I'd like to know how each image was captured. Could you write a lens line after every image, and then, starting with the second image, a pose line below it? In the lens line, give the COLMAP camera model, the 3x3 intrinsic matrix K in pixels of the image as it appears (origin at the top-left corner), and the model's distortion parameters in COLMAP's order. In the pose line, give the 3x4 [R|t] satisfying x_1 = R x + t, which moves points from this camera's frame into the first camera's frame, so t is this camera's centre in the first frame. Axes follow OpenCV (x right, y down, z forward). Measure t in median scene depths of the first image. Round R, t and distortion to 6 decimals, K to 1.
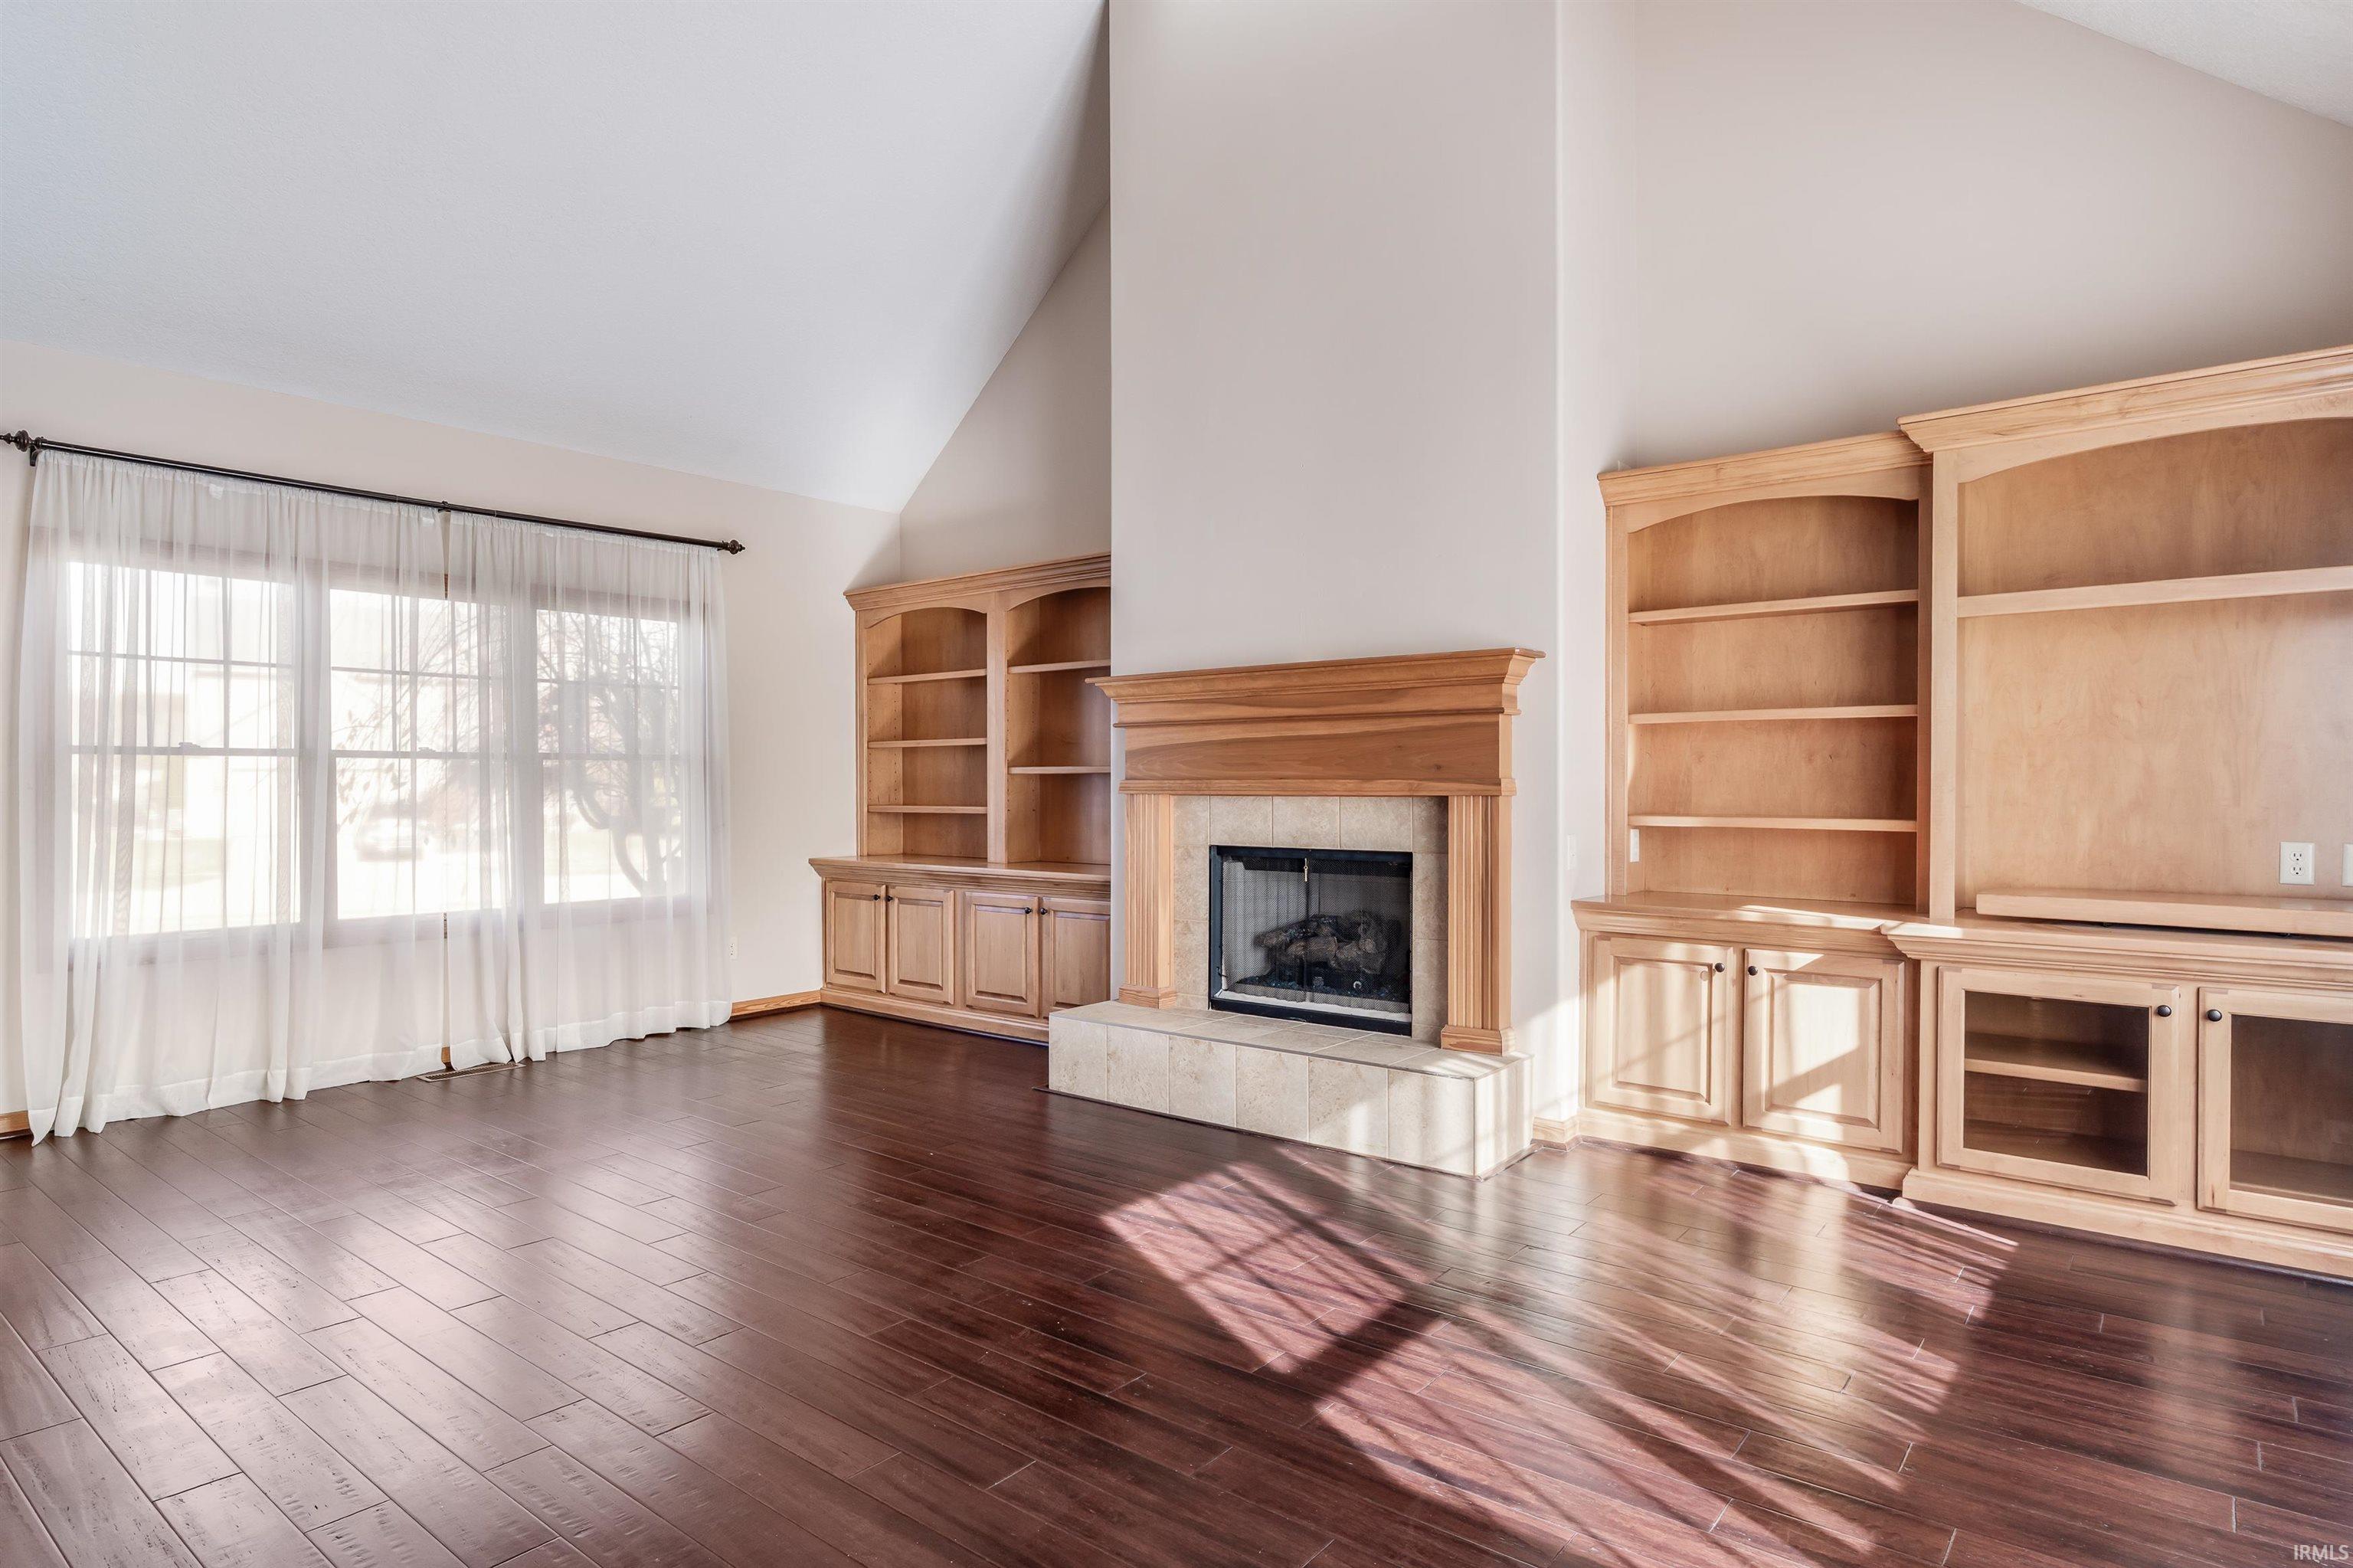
lens RADIAL K [[1275.6, 0, 1189.7], [0, 1275.6, 791.4], [0, 0, 1]] dist [-0.008414, -0.000284]
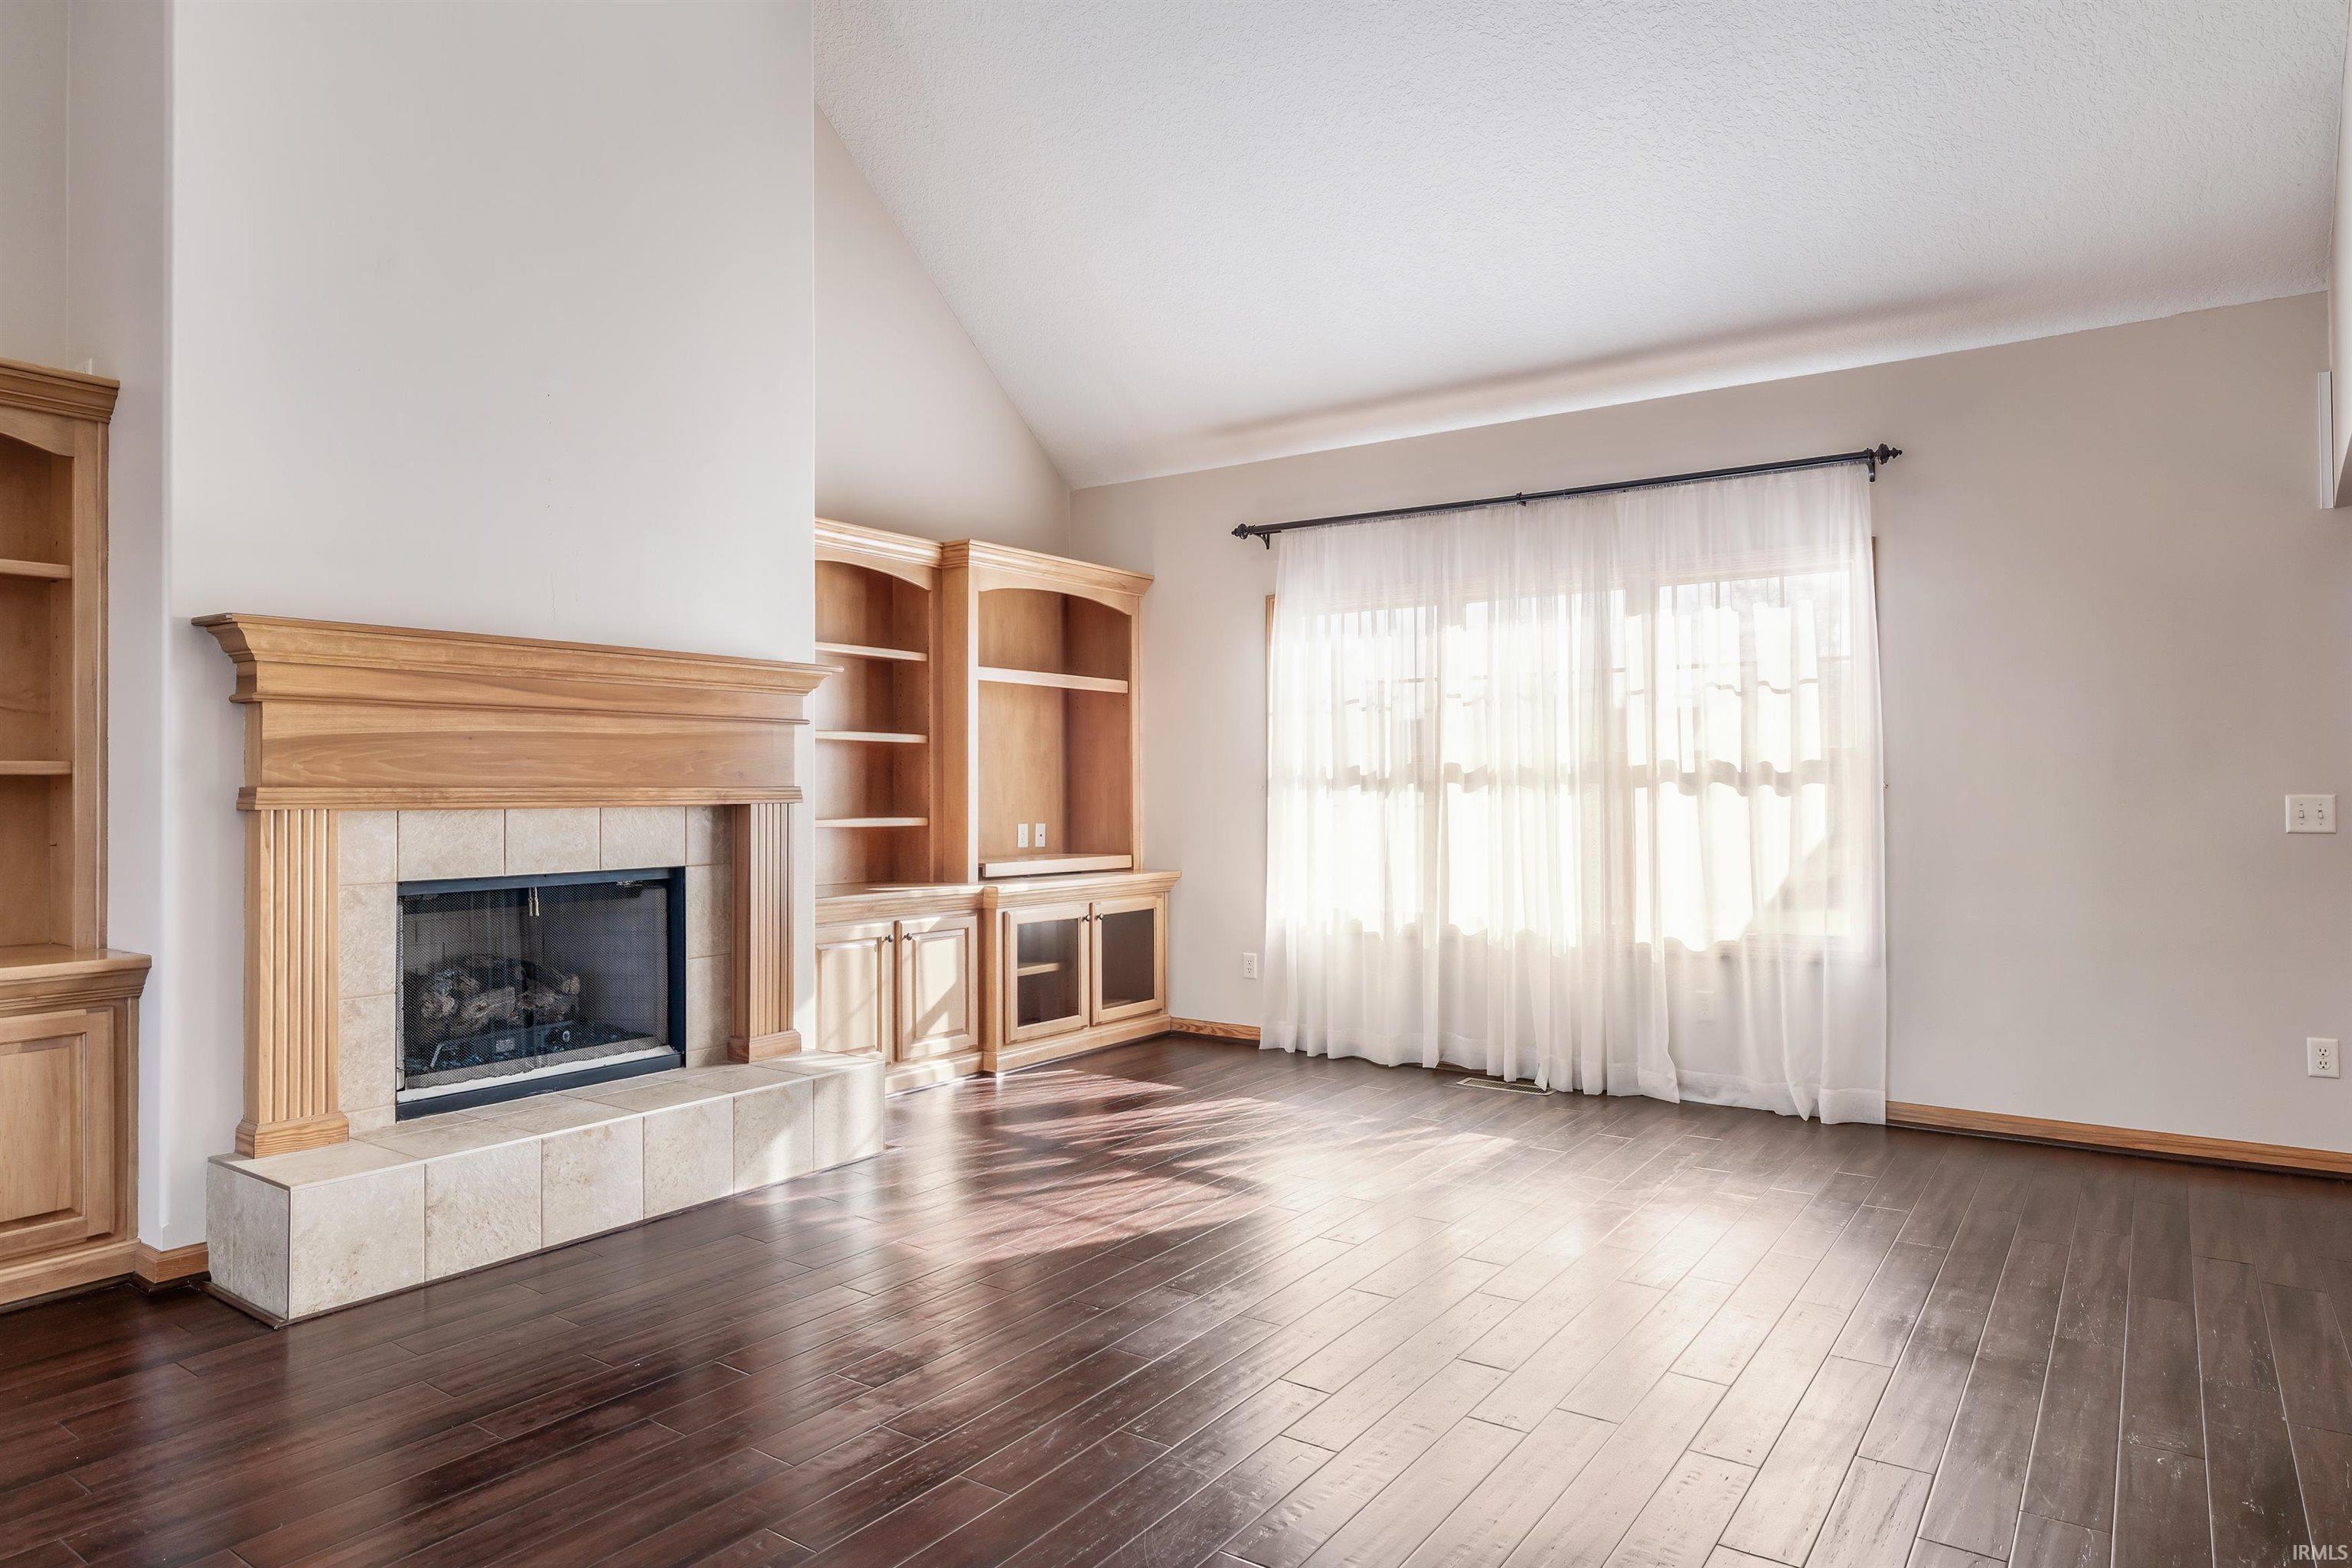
lens RADIAL K [[1392.4, 0, 1188.4], [0, 1392.4, 775.5], [0, 0, 1]] dist [0.001642, 0.000056]
pose [[-0.047715, 0.005792, 0.998844, -0.978646], [0.005256, 0.999971, -0.005547, -0.011724], [-0.998847, 0.004985, -0.047744, 0.791739]]
